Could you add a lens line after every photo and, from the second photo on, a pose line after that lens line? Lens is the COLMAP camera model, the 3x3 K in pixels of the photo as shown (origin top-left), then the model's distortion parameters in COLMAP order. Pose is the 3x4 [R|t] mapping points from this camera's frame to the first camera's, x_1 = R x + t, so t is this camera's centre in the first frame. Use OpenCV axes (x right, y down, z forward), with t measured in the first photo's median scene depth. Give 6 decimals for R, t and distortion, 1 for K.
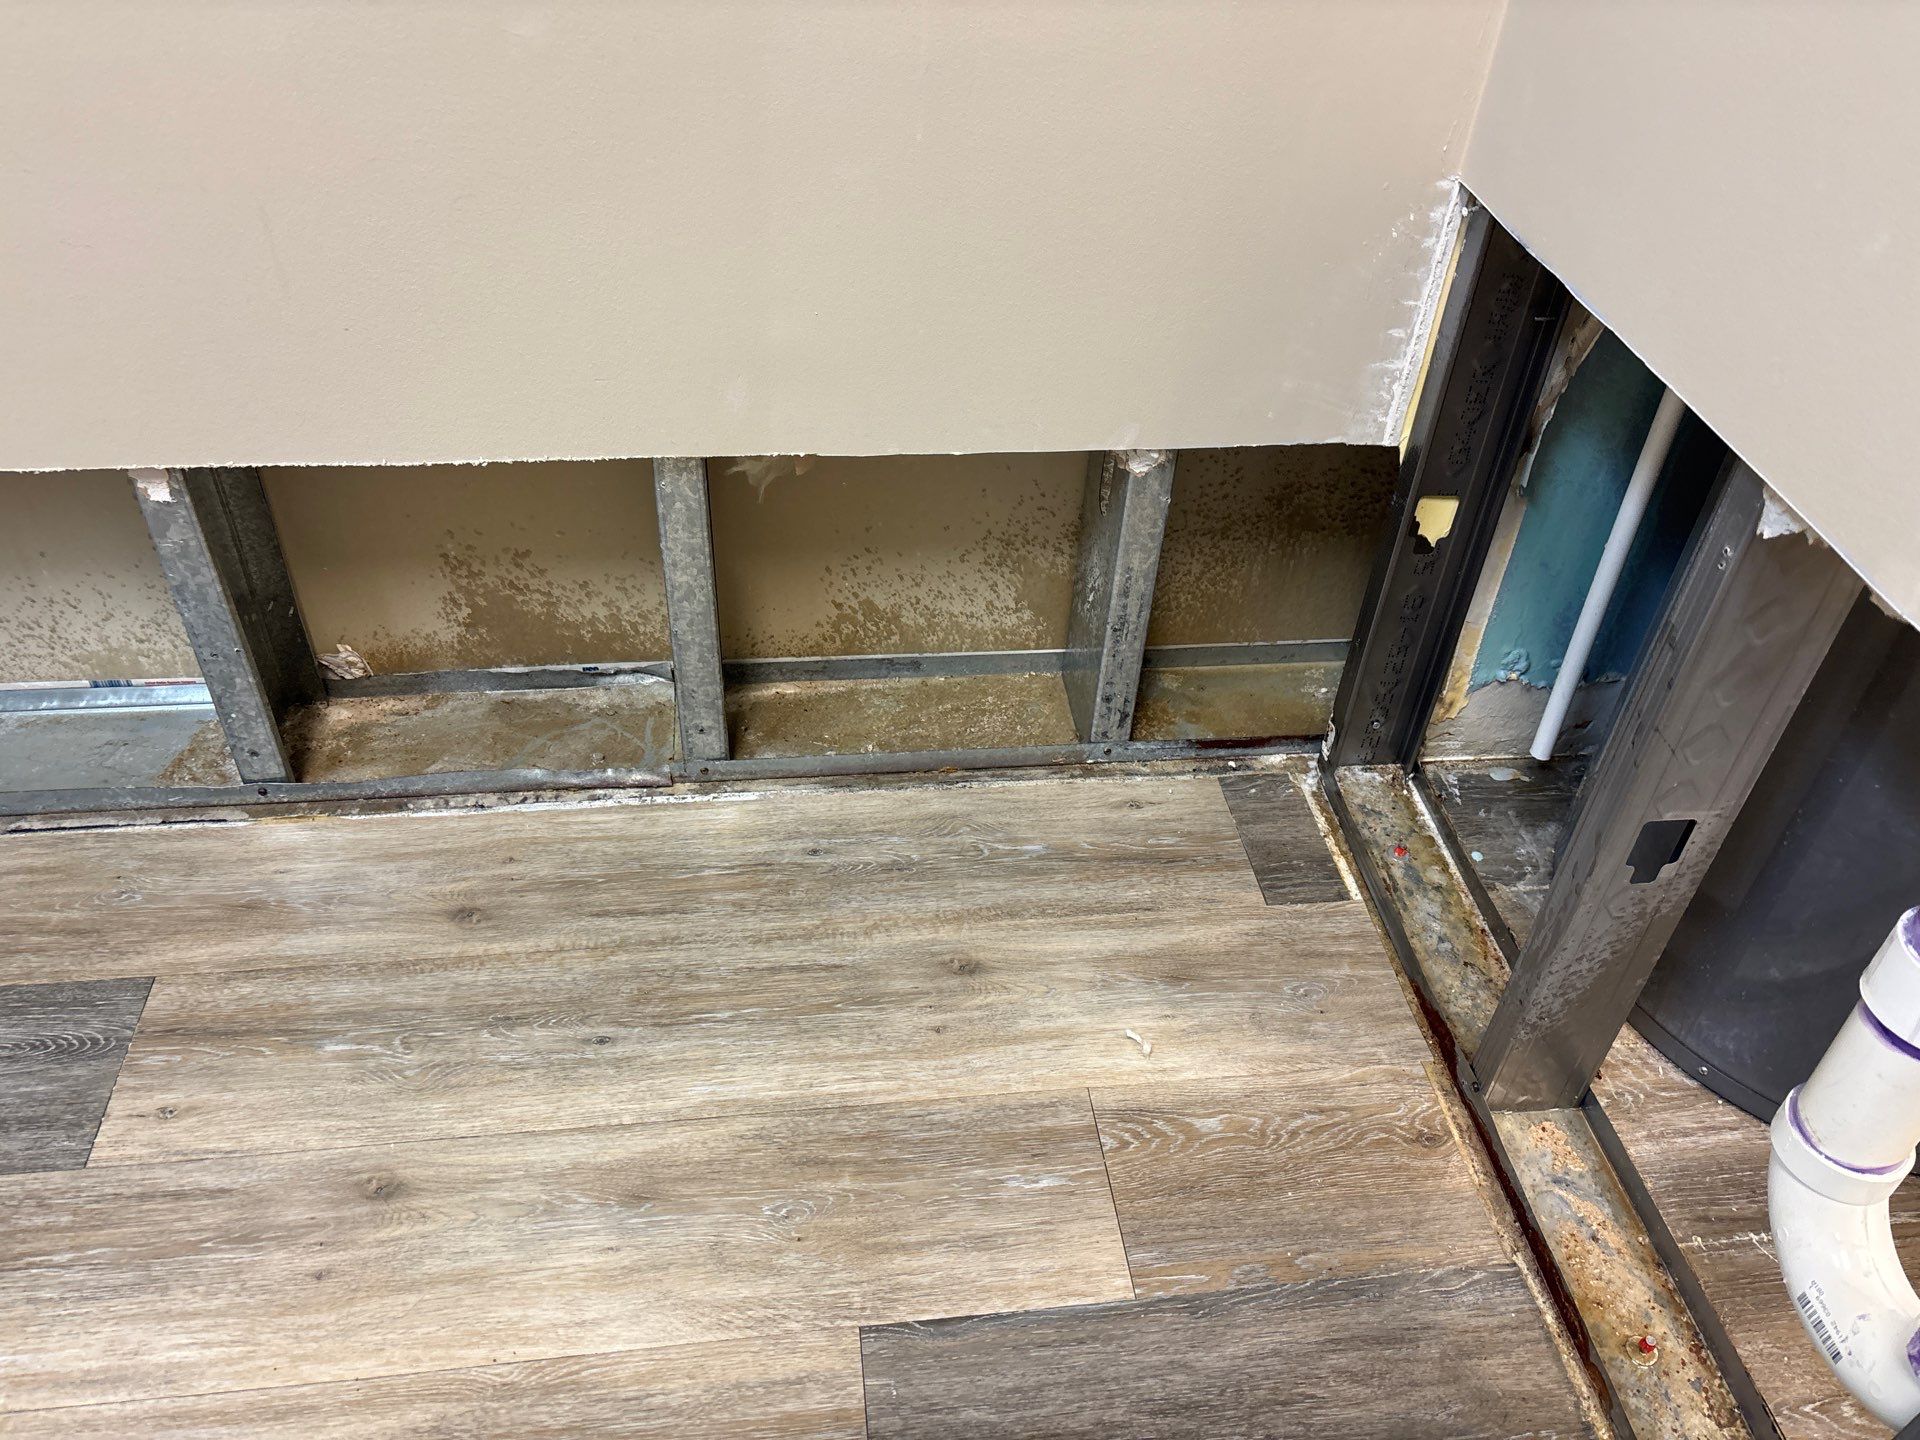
lens RADIAL K [[1451.3, 0, 983.1], [0, 1451.3, 719.1], [0, 0, 1]] dist [0.006421, 0.002807]
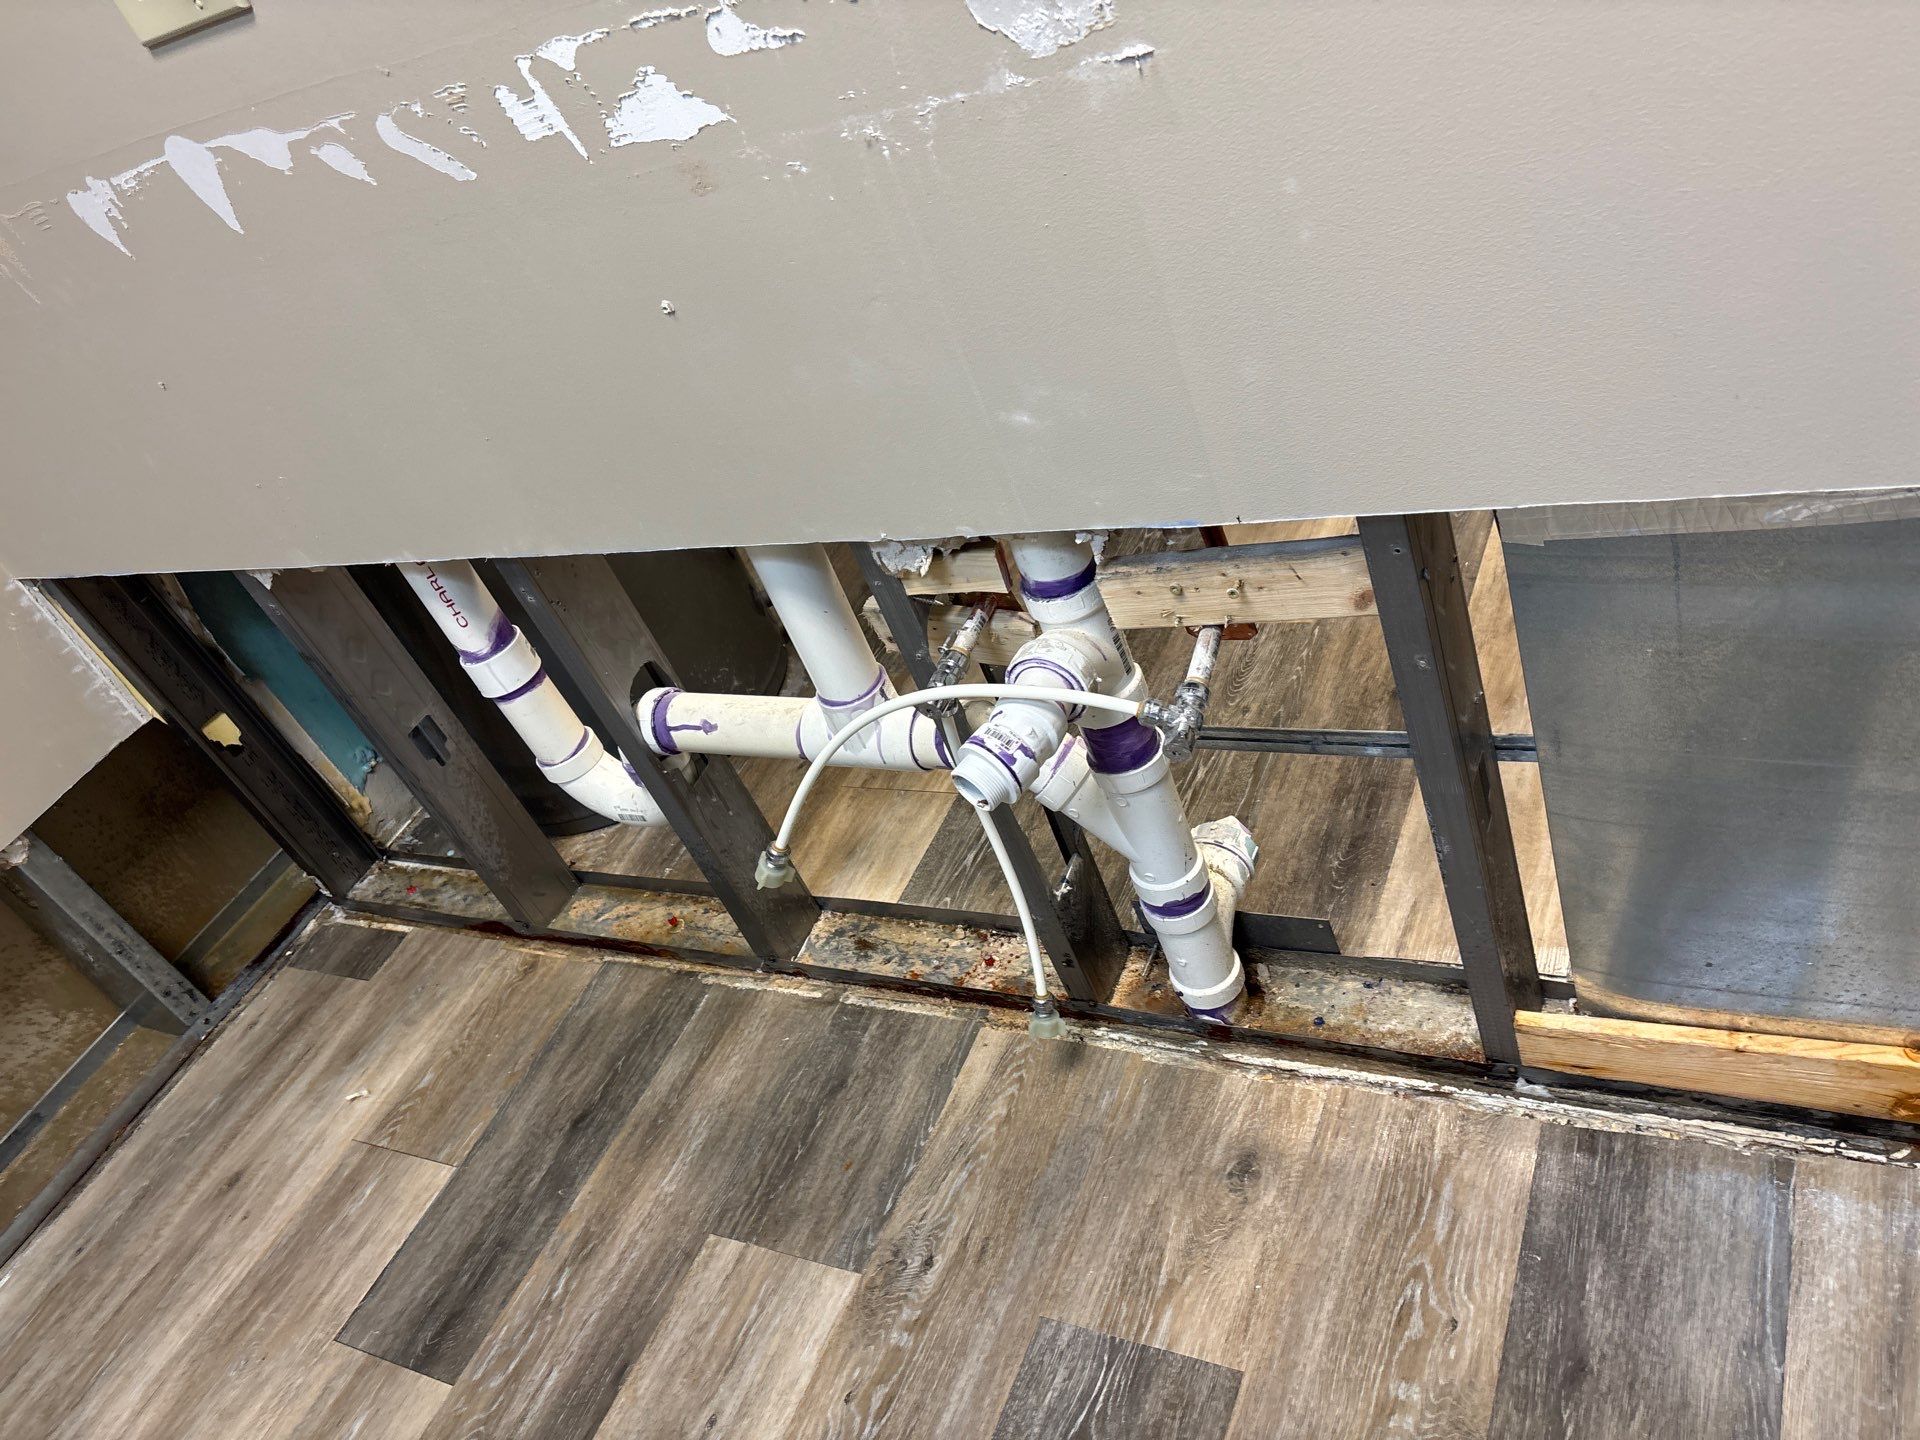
lens RADIAL K [[1453.4, 0, 960.0], [0, 1453.4, 720.0], [0, 0, 1]] dist [0.040844, -0.013351]
pose [[0.493745, -0.708458, 0.504285, -0.066403], [0.793206, 0.604592, 0.072749, 0.364066], [-0.356427, 0.364082, 0.860467, -0.590179]]
